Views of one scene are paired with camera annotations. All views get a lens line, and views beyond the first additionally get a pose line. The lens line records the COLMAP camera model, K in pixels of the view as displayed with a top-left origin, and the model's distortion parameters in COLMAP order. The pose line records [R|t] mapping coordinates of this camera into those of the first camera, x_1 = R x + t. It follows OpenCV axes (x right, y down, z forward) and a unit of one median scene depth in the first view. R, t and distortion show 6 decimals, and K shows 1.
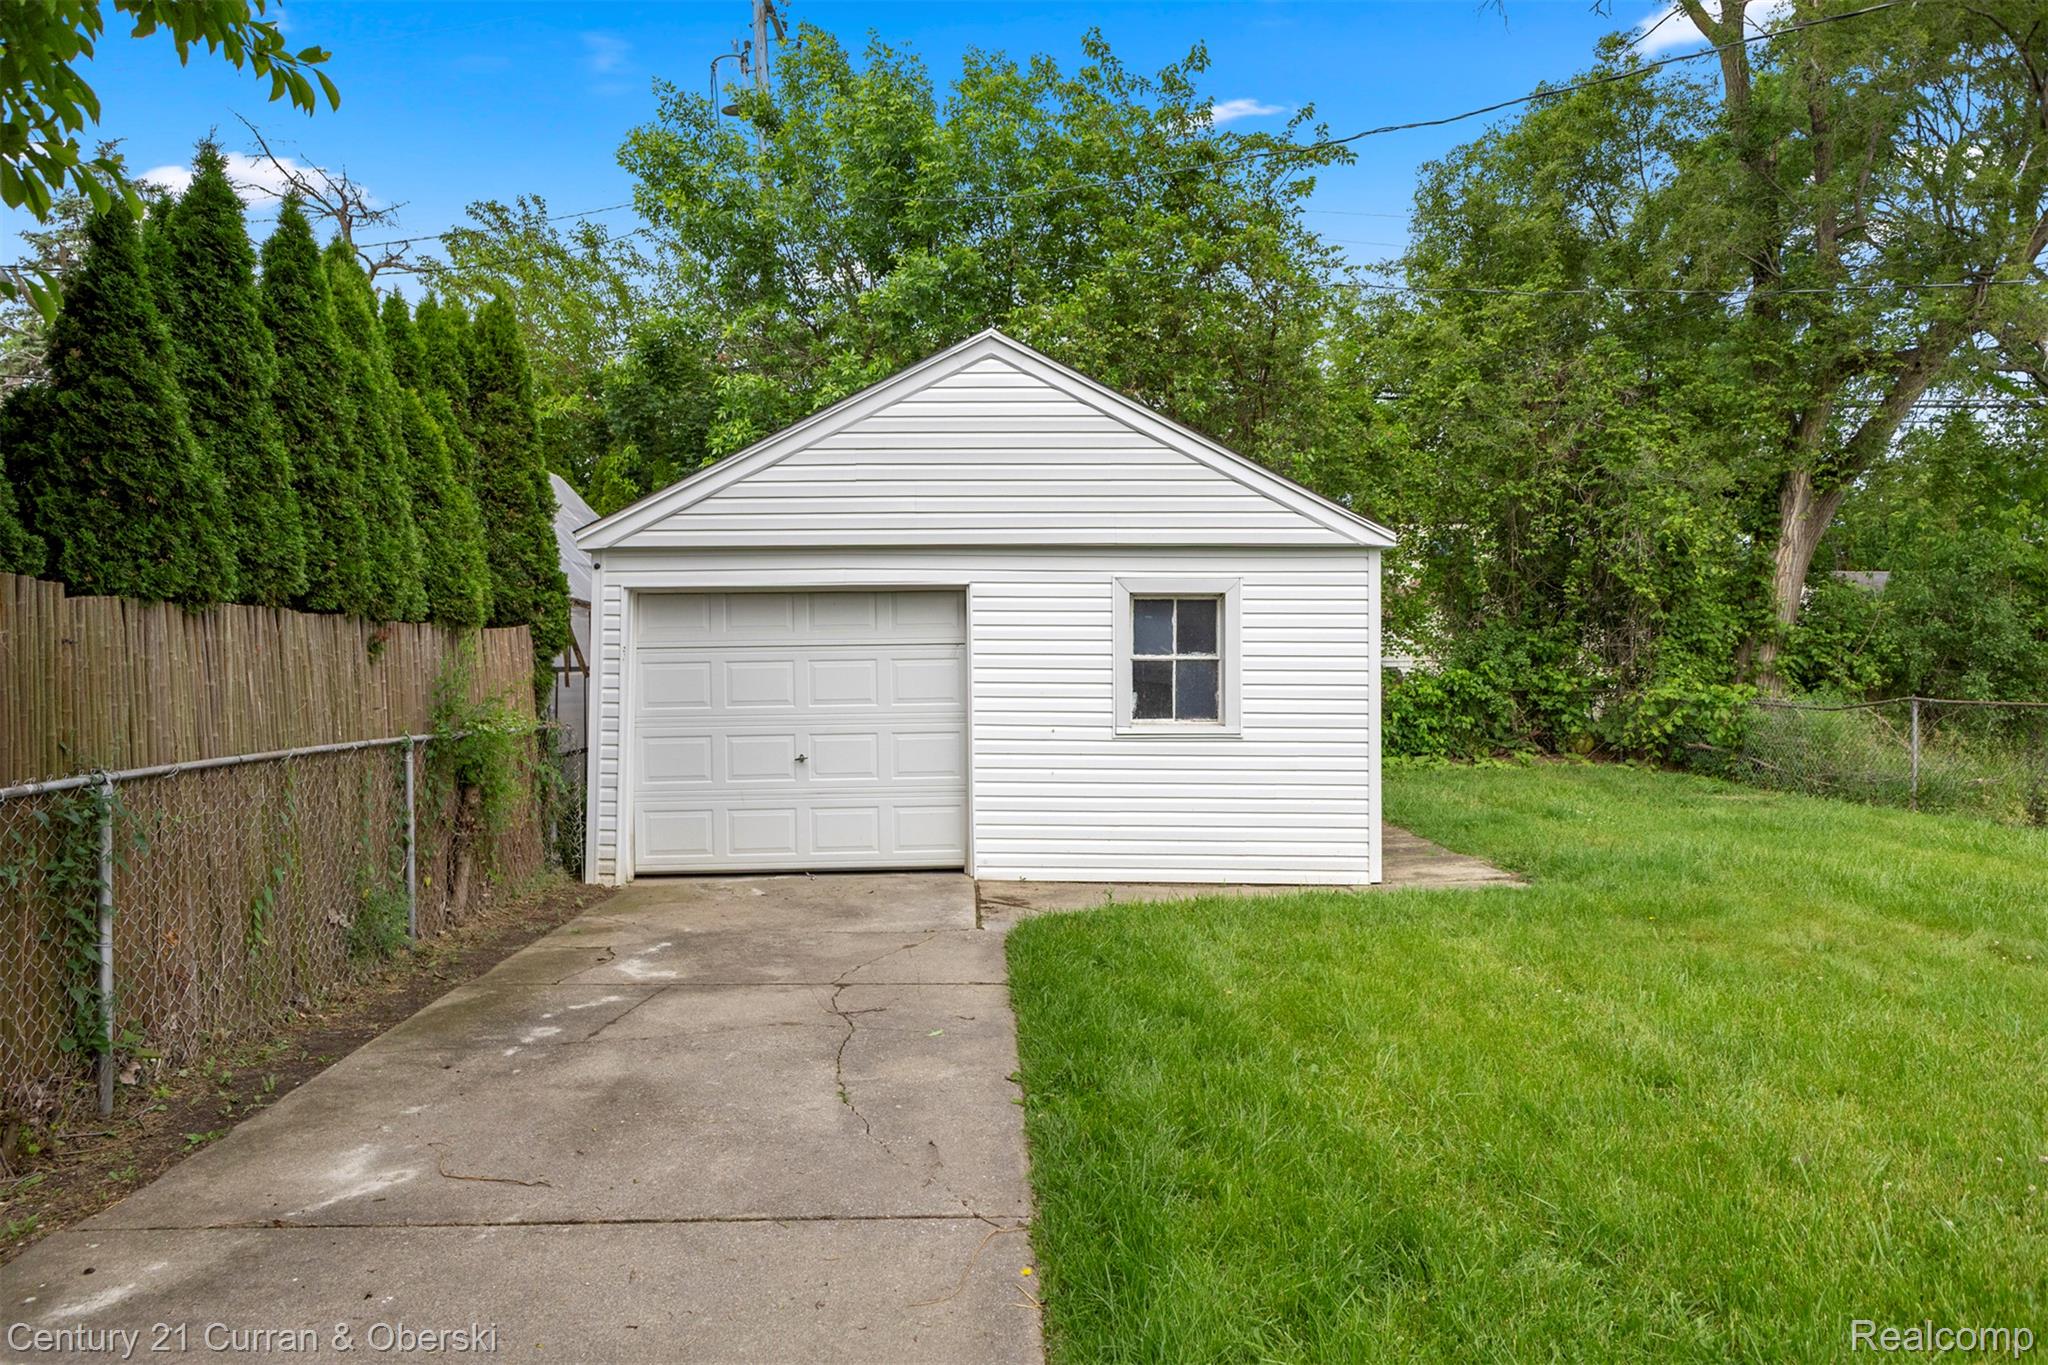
lens RADIAL K [[1334.0, 0, 1021.8], [0, 1334.0, 656.3], [0, 0, 1]] dist [-0.003871, -0.003432]
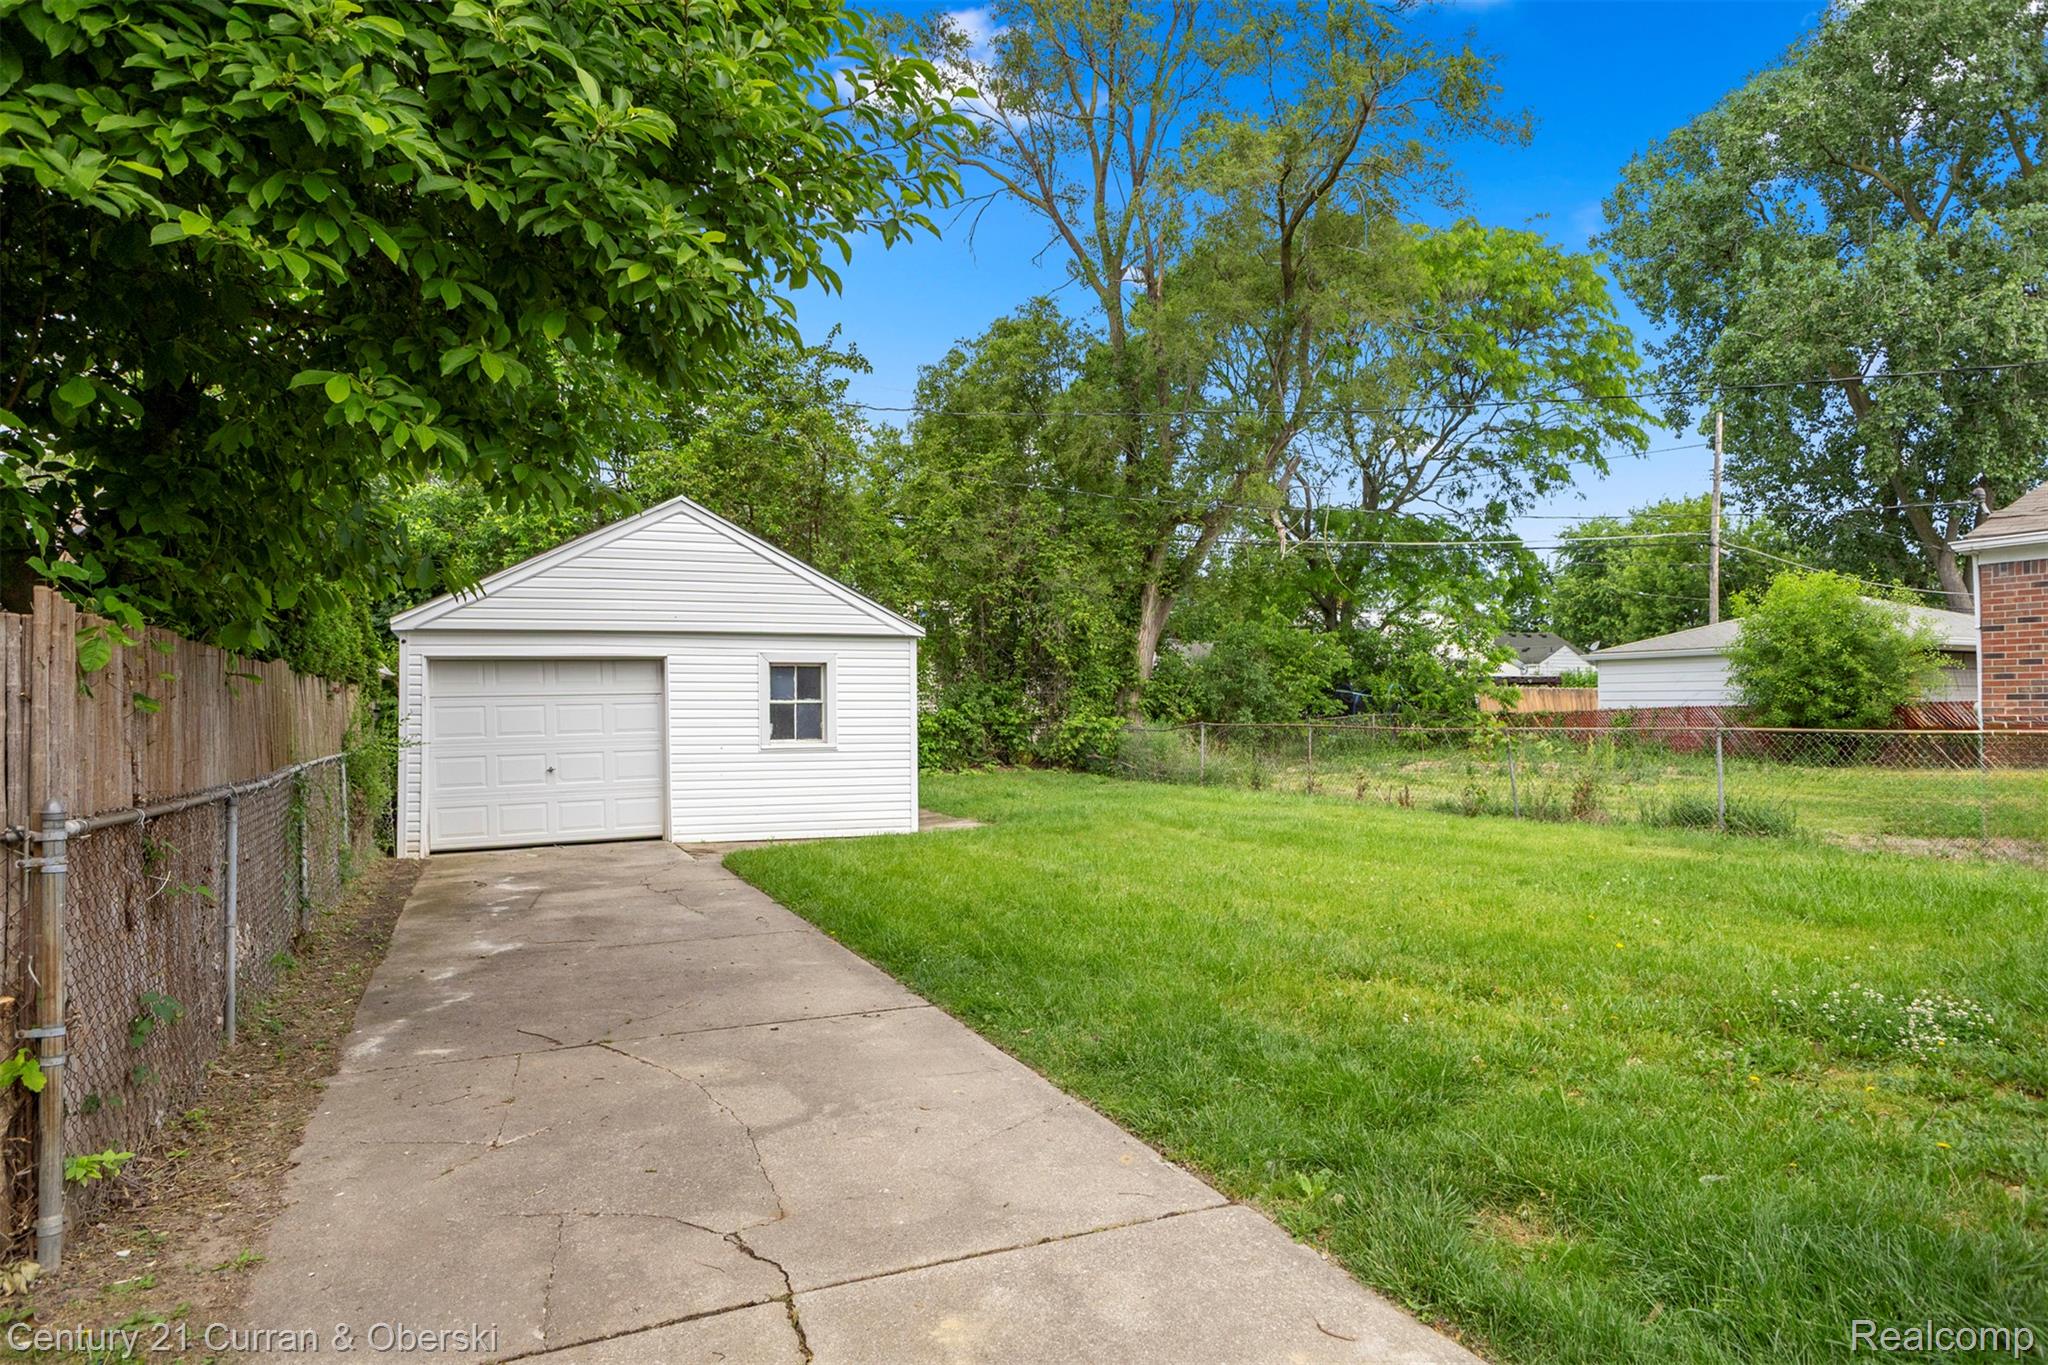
lens RADIAL K [[1200.4, 0, 1057.0], [0, 1200.4, 666.2], [0, 0, 1]] dist [-0.009467, 0.000601]
pose [[0.911359, 0.006324, 0.411564, -0.120167], [0.005776, 0.999587, -0.028151, 0.000276], [-0.411573, 0.028033, 0.910946, -0.285865]]
